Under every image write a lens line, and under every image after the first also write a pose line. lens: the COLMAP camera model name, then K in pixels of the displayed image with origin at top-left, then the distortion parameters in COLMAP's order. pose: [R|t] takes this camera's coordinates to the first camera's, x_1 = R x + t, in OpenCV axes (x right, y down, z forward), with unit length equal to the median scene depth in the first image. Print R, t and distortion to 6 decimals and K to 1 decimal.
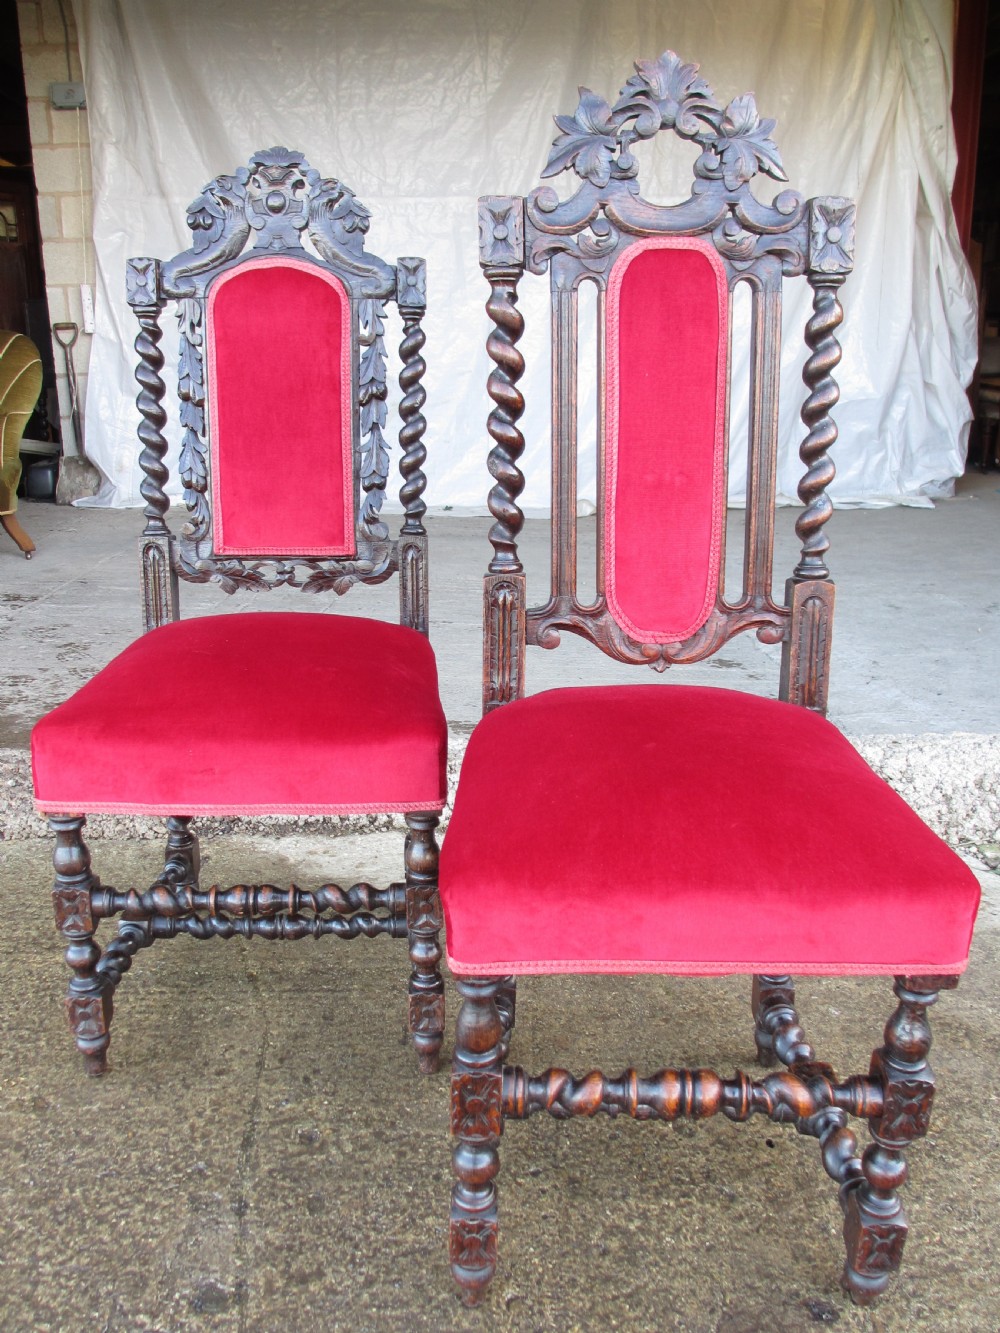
lens RADIAL K [[1116.5, 0, 502.0], [0, 1116.5, 660.3], [0, 0, 1]] dist [-0.044794, 0.012457]
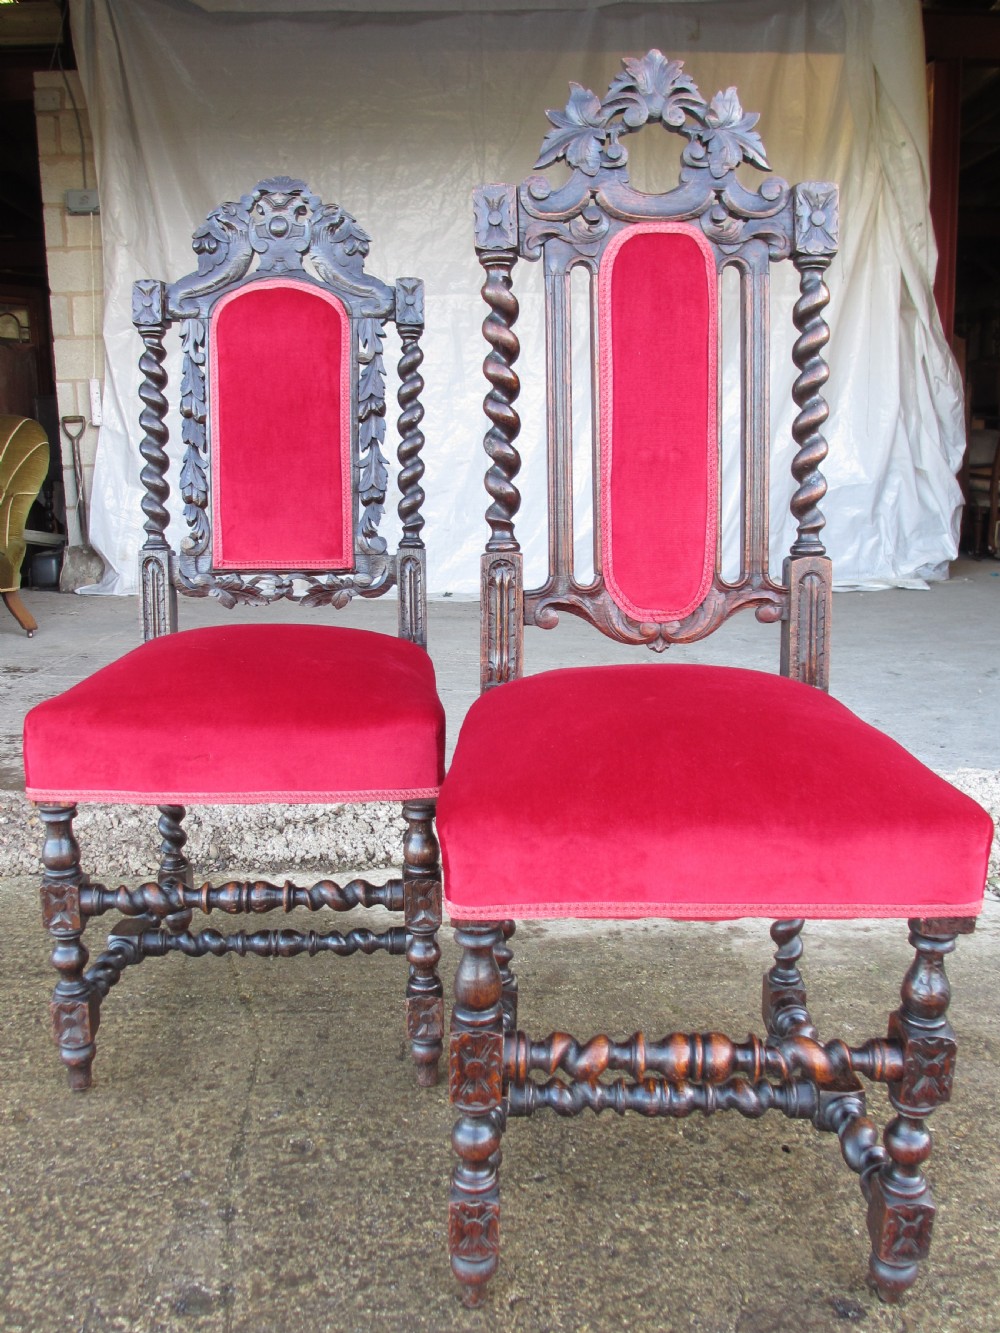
lens RADIAL K [[1116.5, 0, 502.5], [0, 1116.5, 658.5], [0, 0, 1]] dist [-0.044794, 0.012457]
pose [[0.999967, -0.008154, 0.000121, 0.000753], [0.008125, 0.994896, -0.100580, 0.047462], [0.000700, 0.100578, 0.994929, 0.004981]]
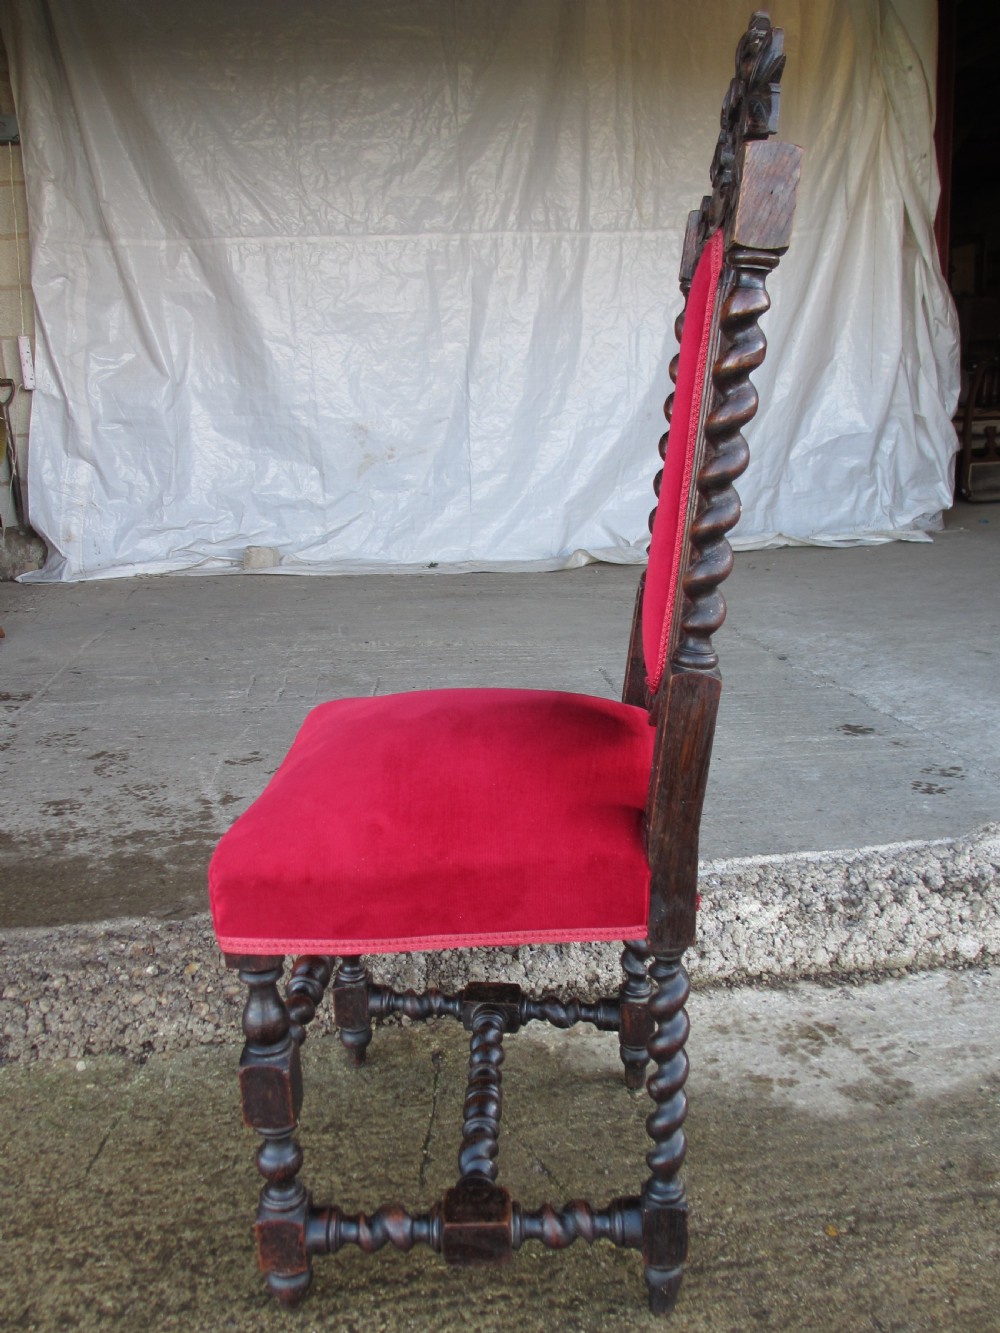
lens RADIAL K [[1116.5, 0, 497.0], [0, 1116.5, 659.7], [0, 0, 1]] dist [-0.044794, 0.012457]
pose [[0.993668, -0.053159, 0.098989, -0.186333], [0.057323, 0.997566, -0.039704, -0.037060], [-0.096637, 0.045127, 0.994296, 0.154109]]
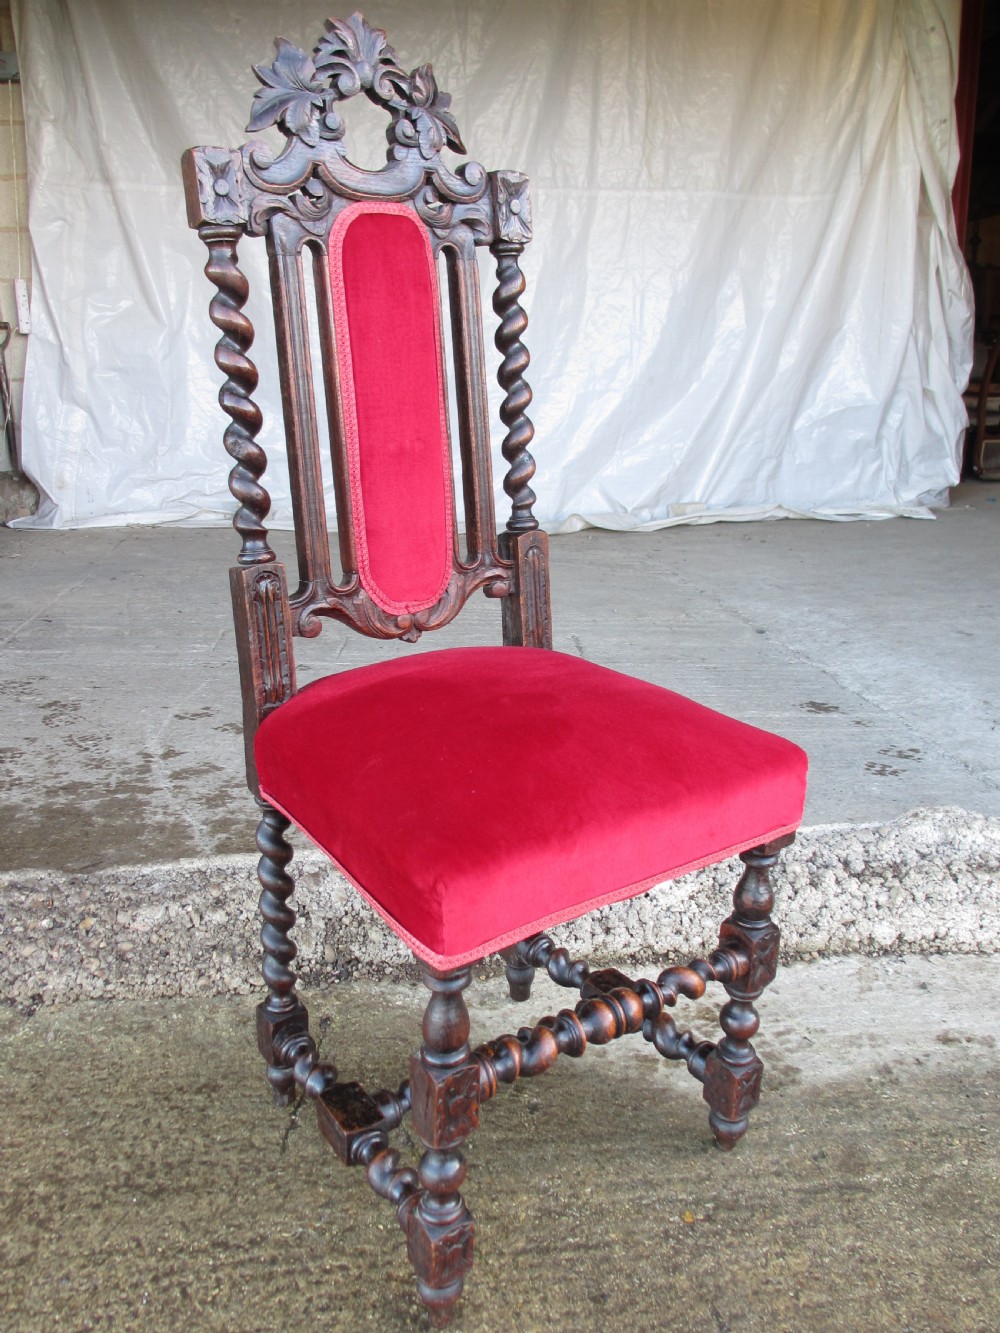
lens RADIAL K [[1116.5, 0, 499.8], [0, 1116.5, 660.2], [0, 0, 1]] dist [-0.044794, 0.012457]
pose [[0.996454, -0.020144, 0.081691, -0.134173], [0.020700, 0.999768, -0.005966, -0.036946], [-0.081552, 0.007635, 0.996640, 0.159814]]
